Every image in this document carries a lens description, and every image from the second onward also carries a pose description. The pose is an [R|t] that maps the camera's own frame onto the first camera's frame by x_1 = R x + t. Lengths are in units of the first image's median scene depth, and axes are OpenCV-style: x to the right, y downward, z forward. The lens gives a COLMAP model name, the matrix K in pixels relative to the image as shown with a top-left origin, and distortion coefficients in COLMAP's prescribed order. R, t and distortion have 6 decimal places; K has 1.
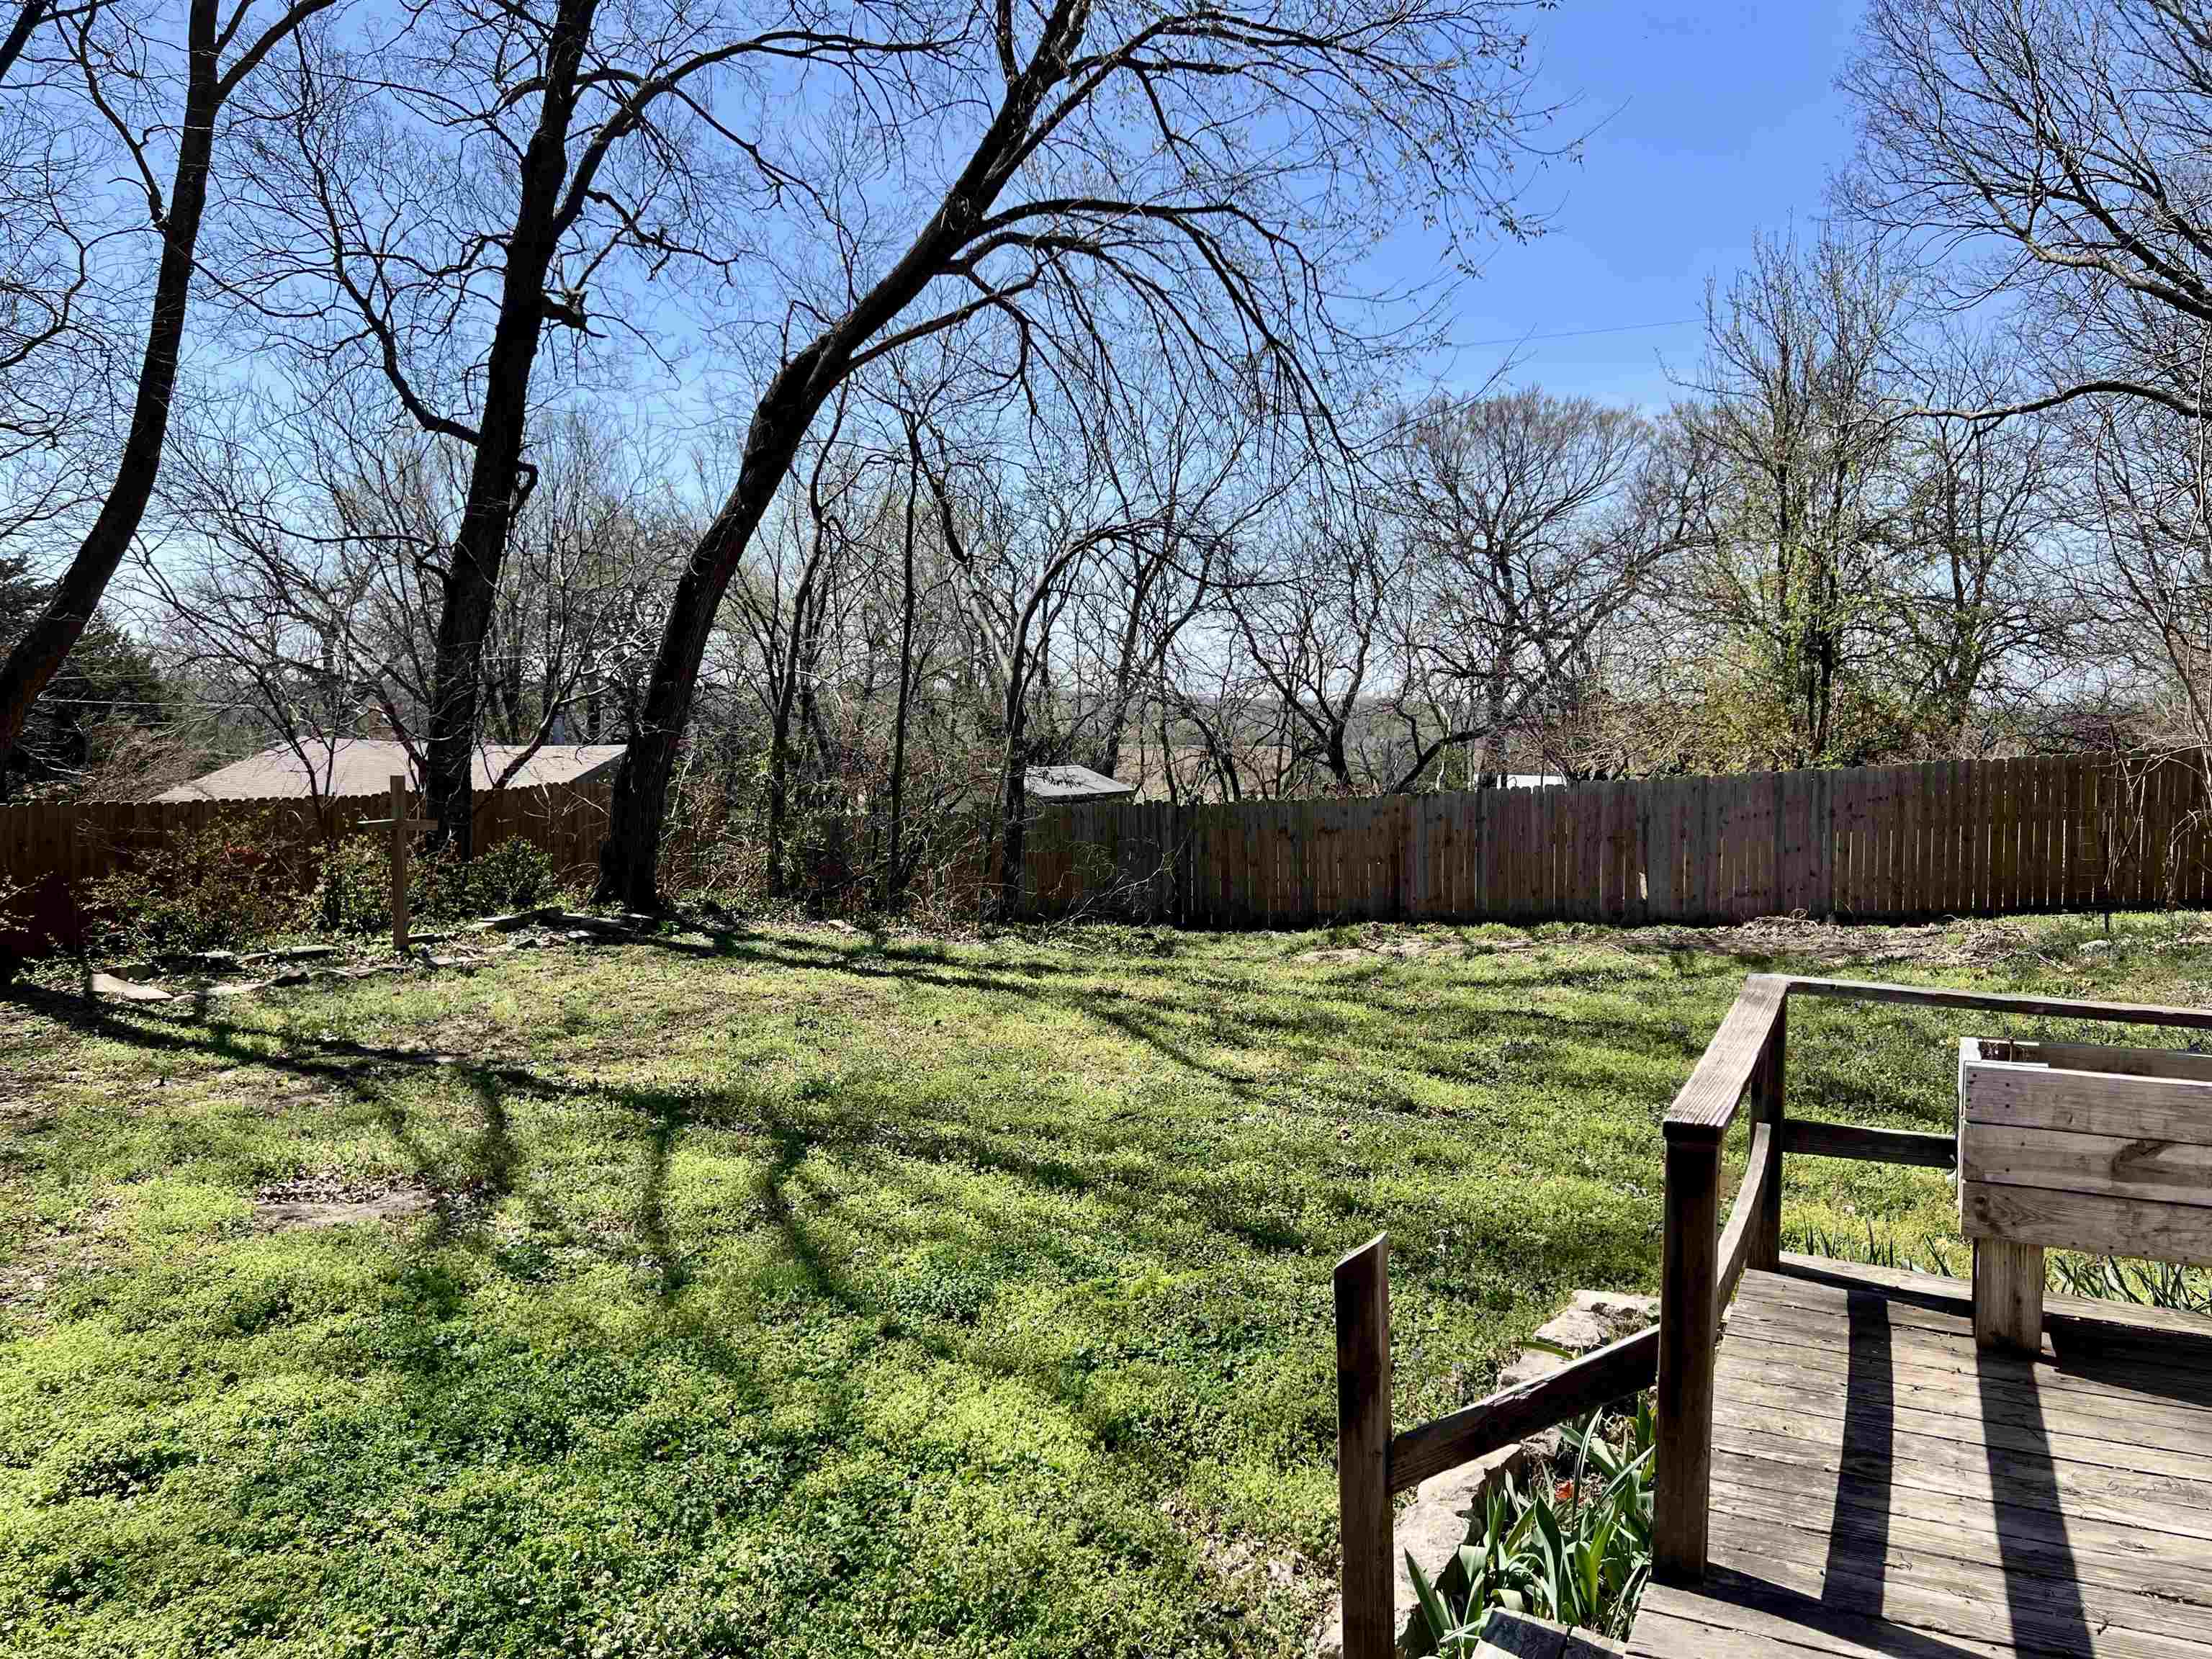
lens RADIAL K [[1660.8, 0, 1132.9], [0, 1660.8, 839.9], [0, 0, 1]] dist [0.049038, -0.054228]
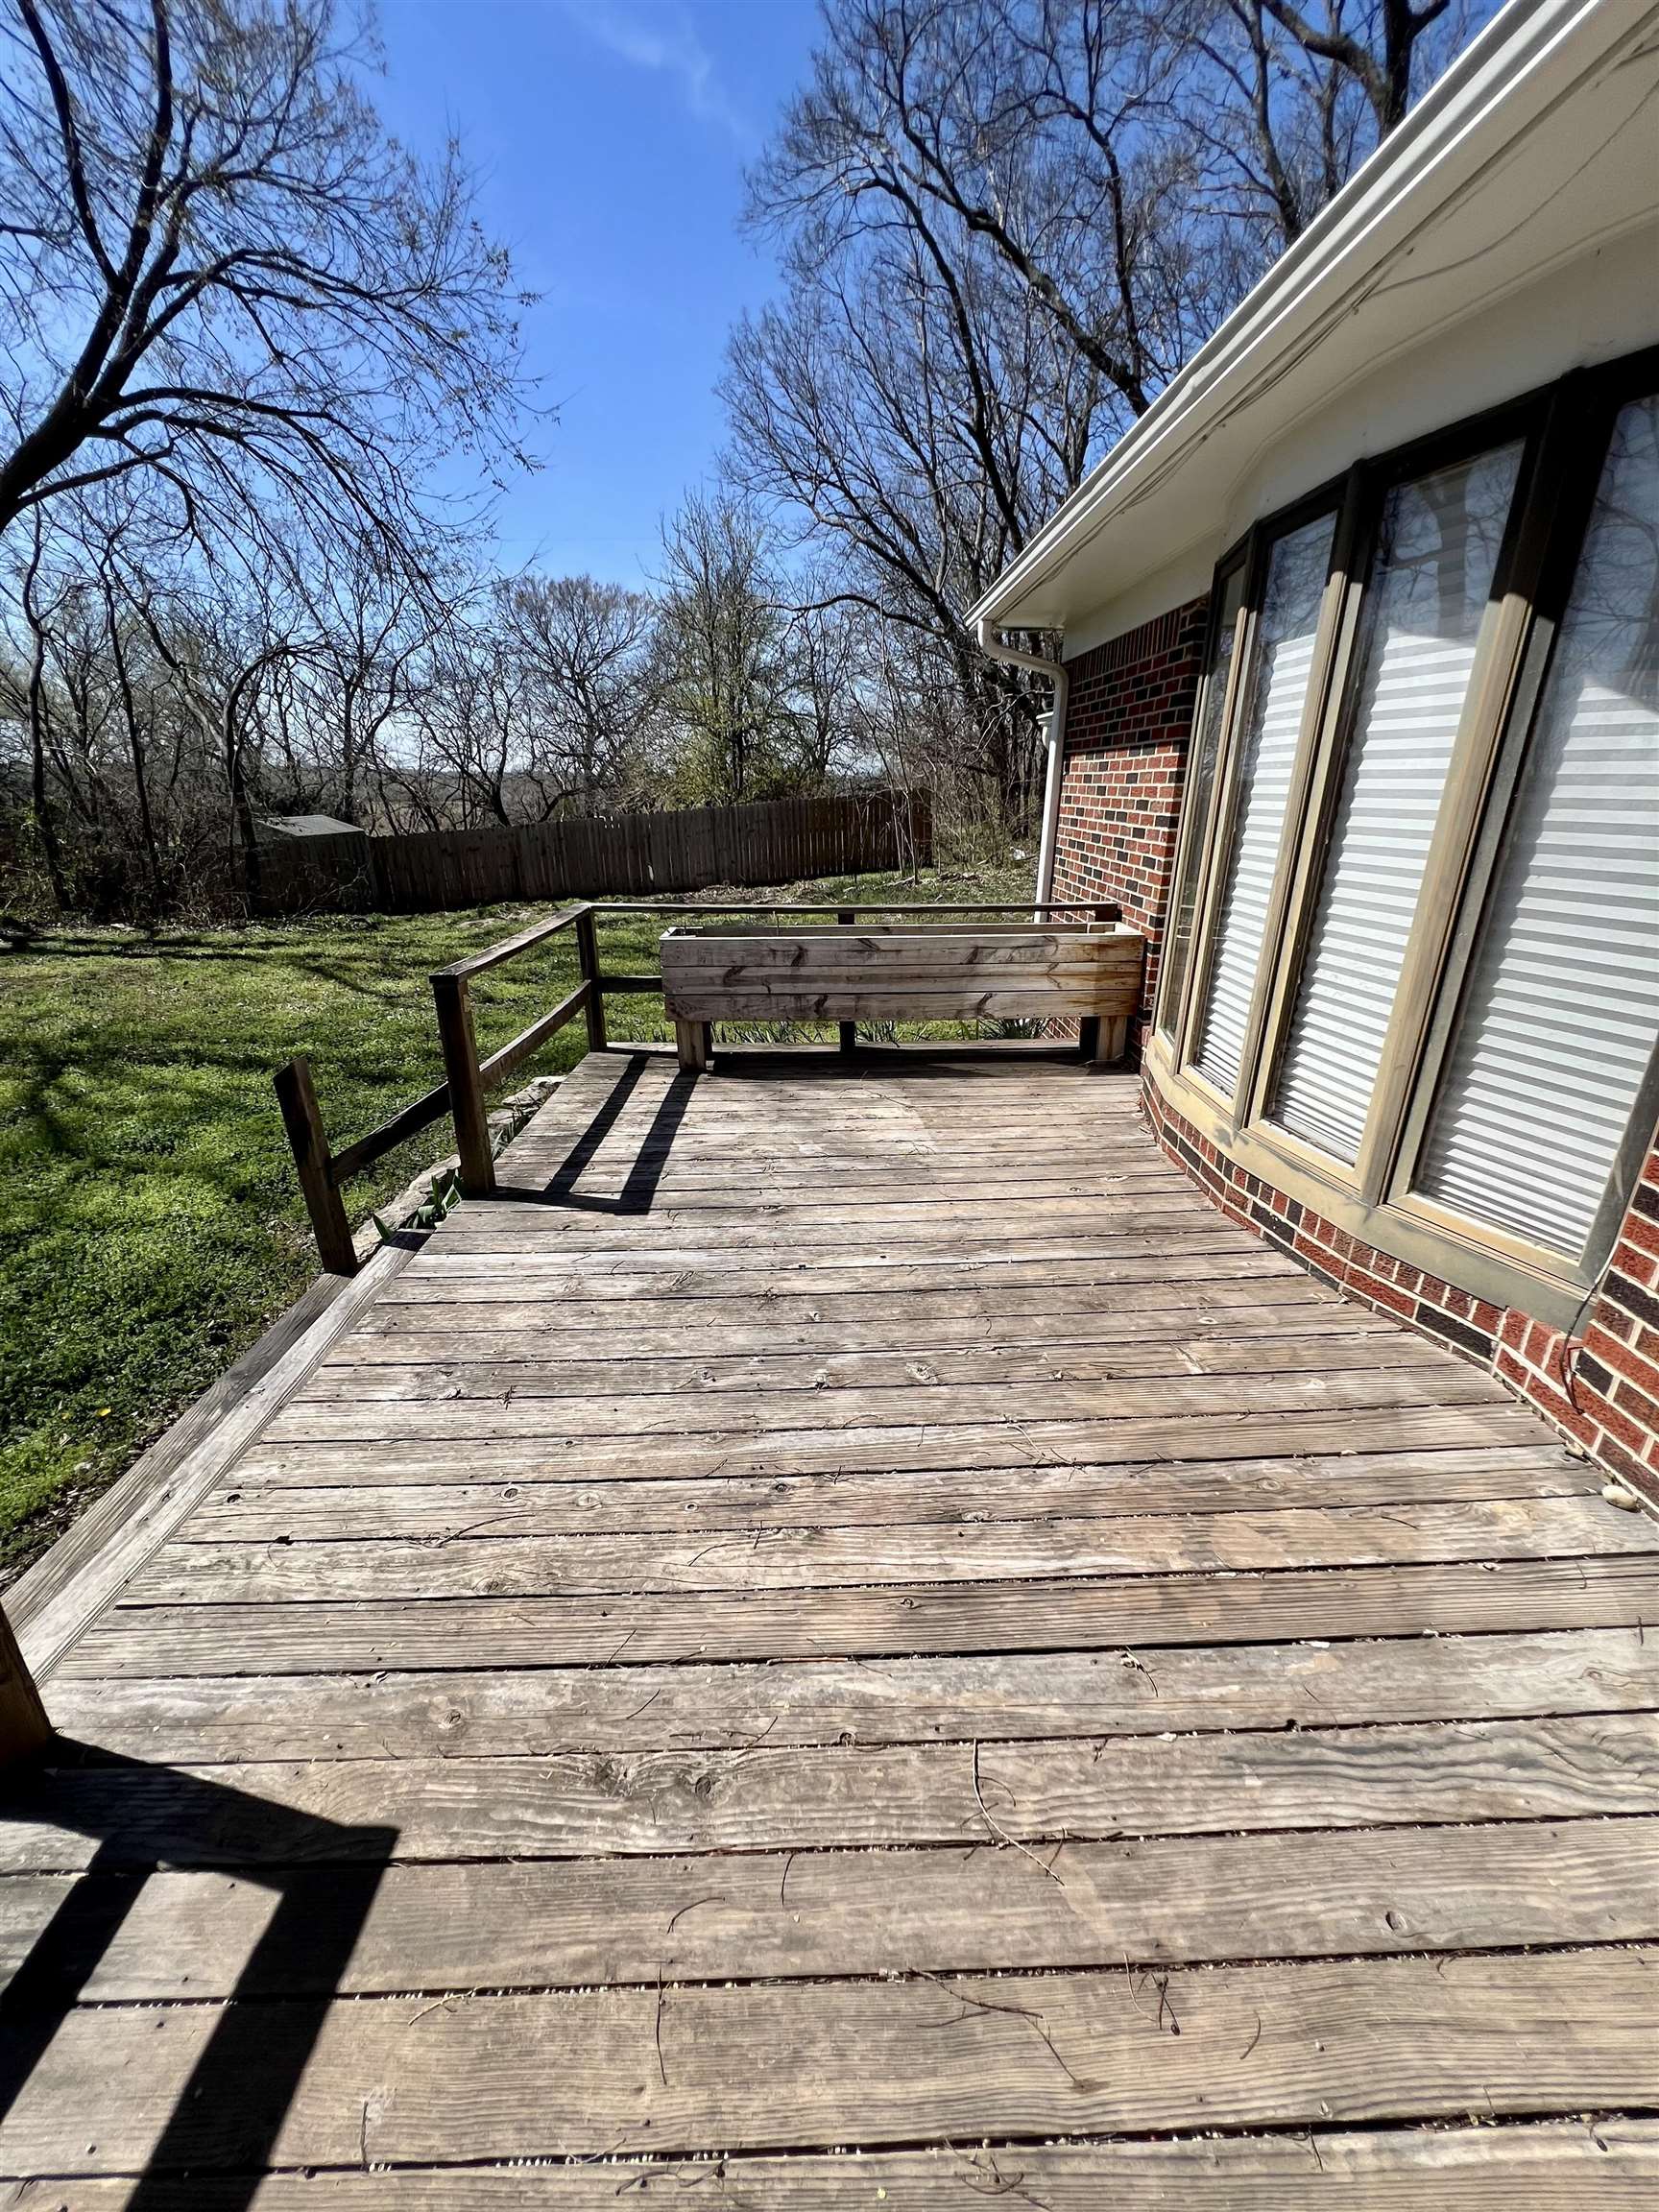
lens RADIAL K [[882.5, 0, 861.5], [0, 882.5, 1096.2], [0, 0, 1]] dist [-0.004430, 0.001435]
pose [[0.891584, -0.157836, 0.424459, 0.059832], [0.040471, 0.961317, 0.272457, 0.008840], [-0.451043, -0.225740, 0.863482, -0.024740]]
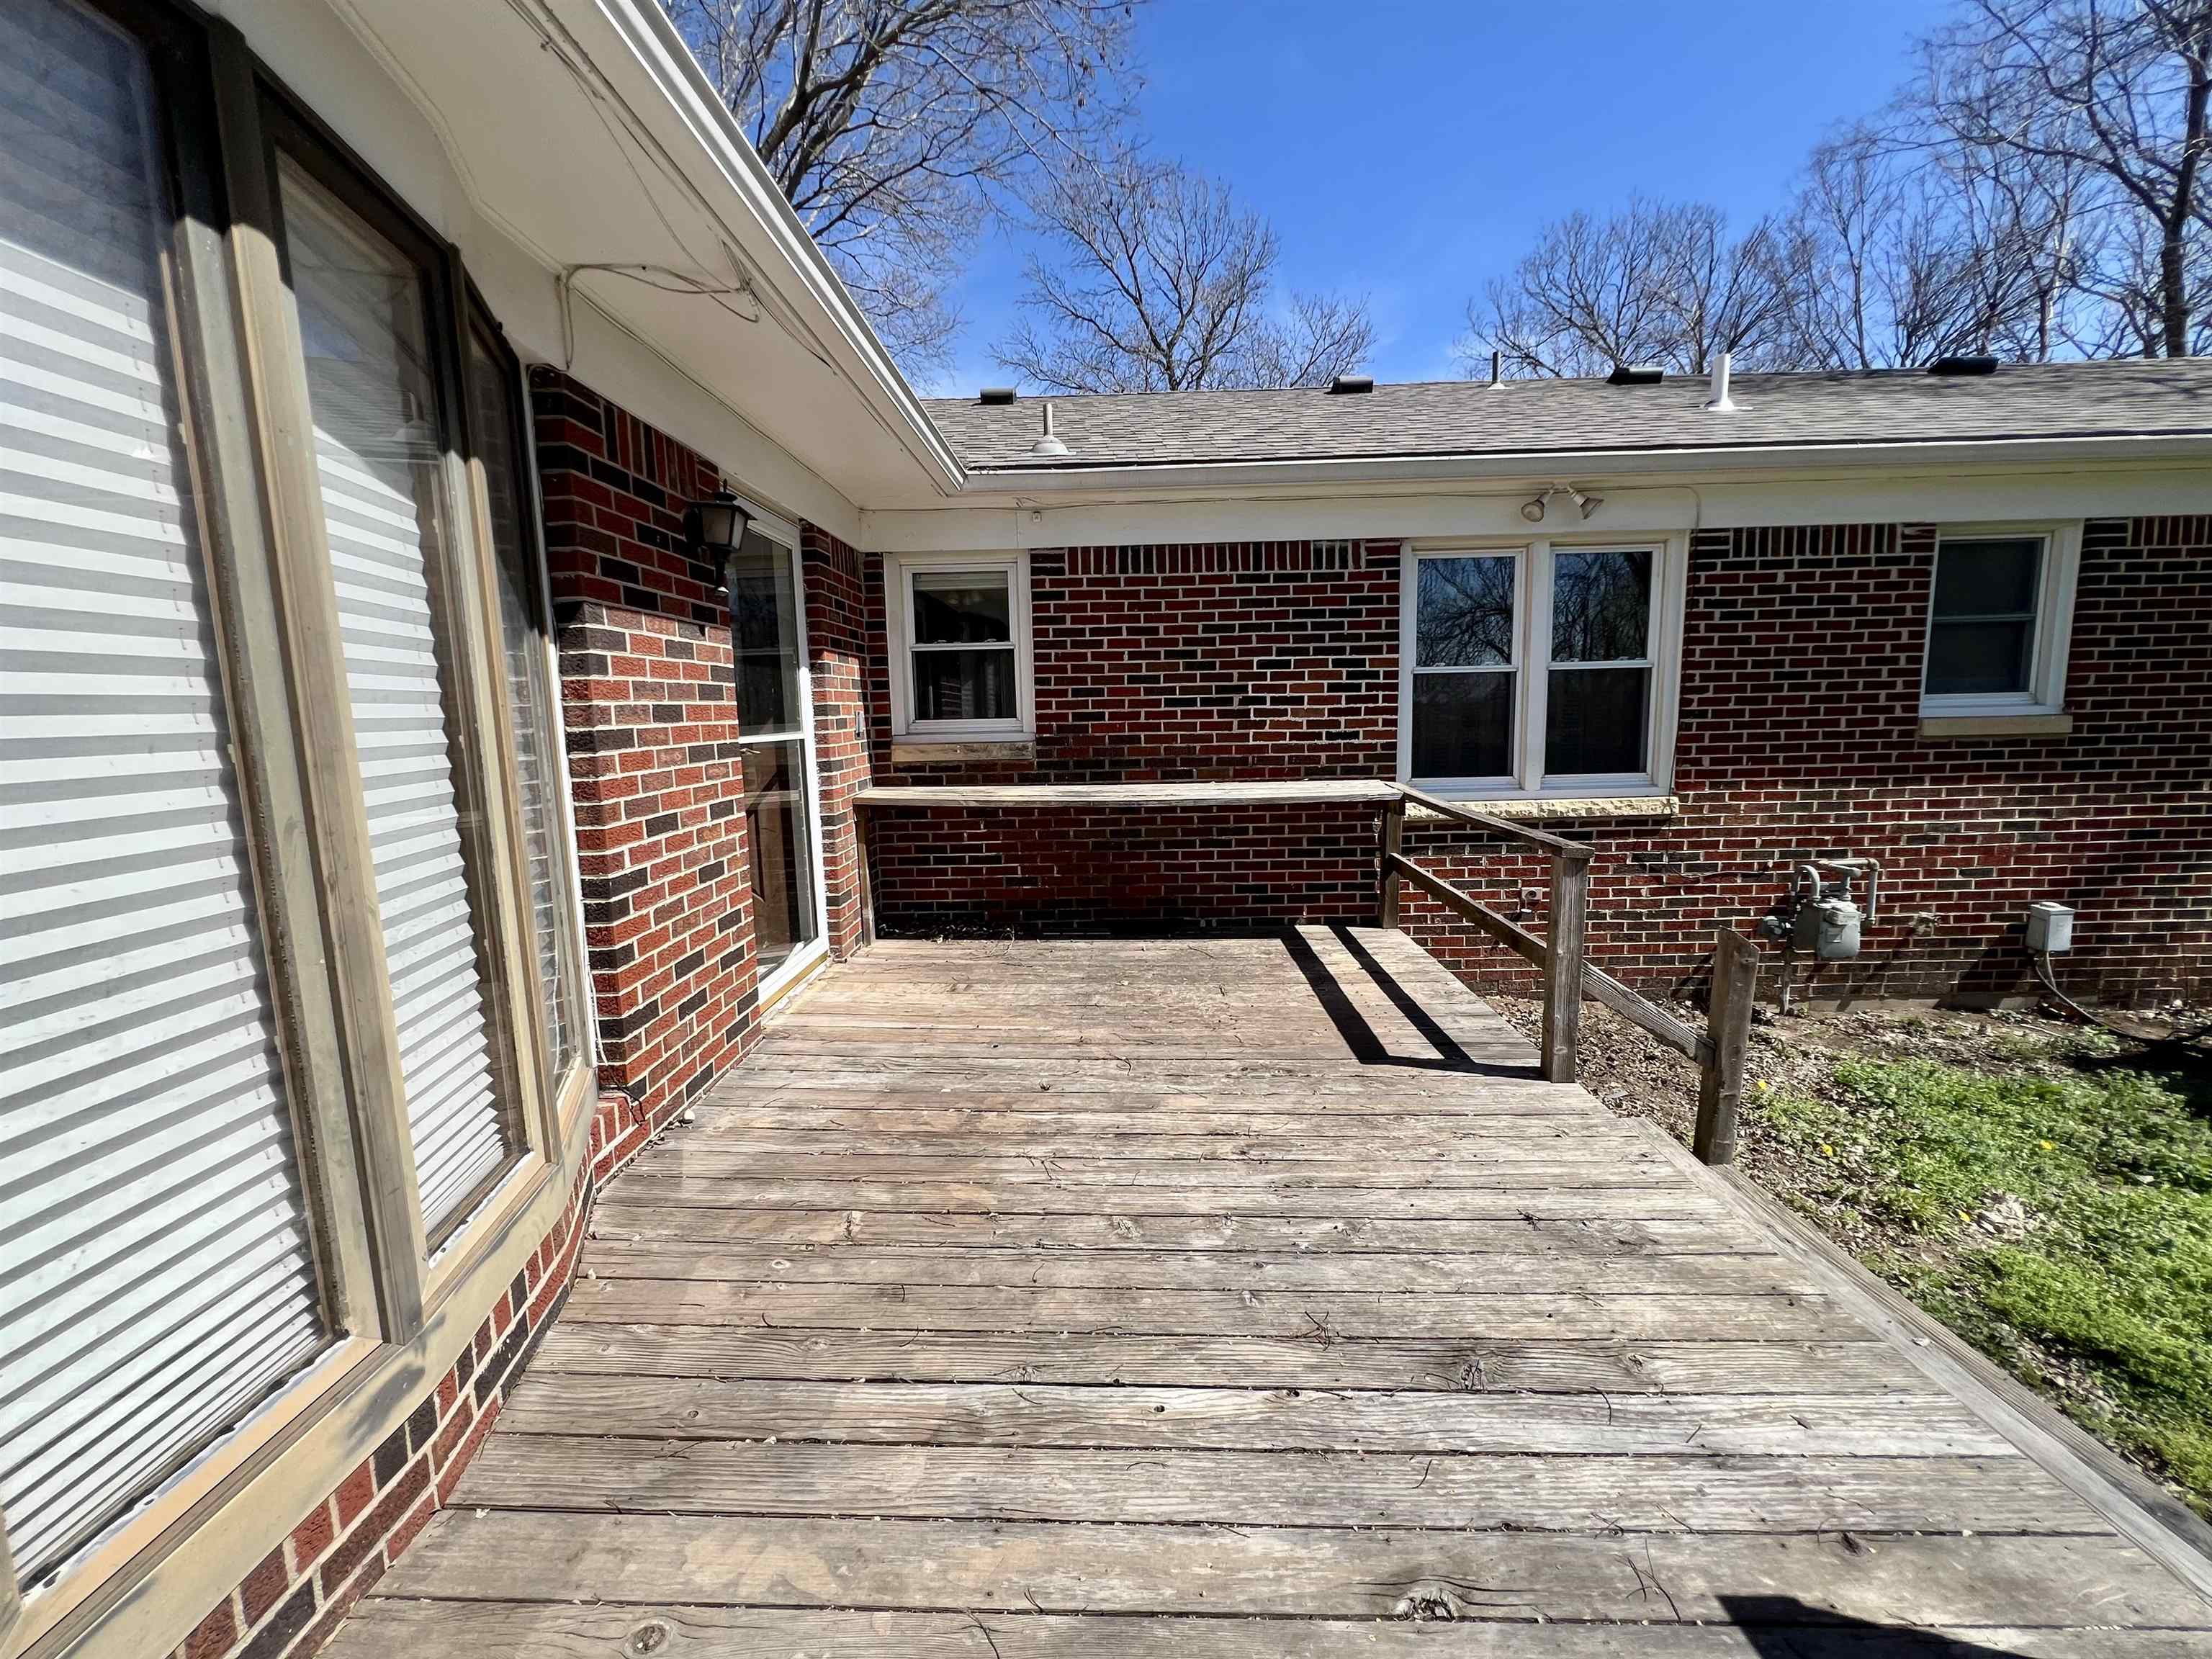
lens RADIAL K [[887.4, 0, 1099.1], [0, 887.4, 871.2], [0, 0, 1]] dist [-0.002890, 0.000972]
pose [[-0.921045, 0.075911, -0.381986, 0.180841], [-0.019381, 0.970671, 0.239629, 0.001830], [0.388973, 0.228112, -0.892561, 0.205440]]
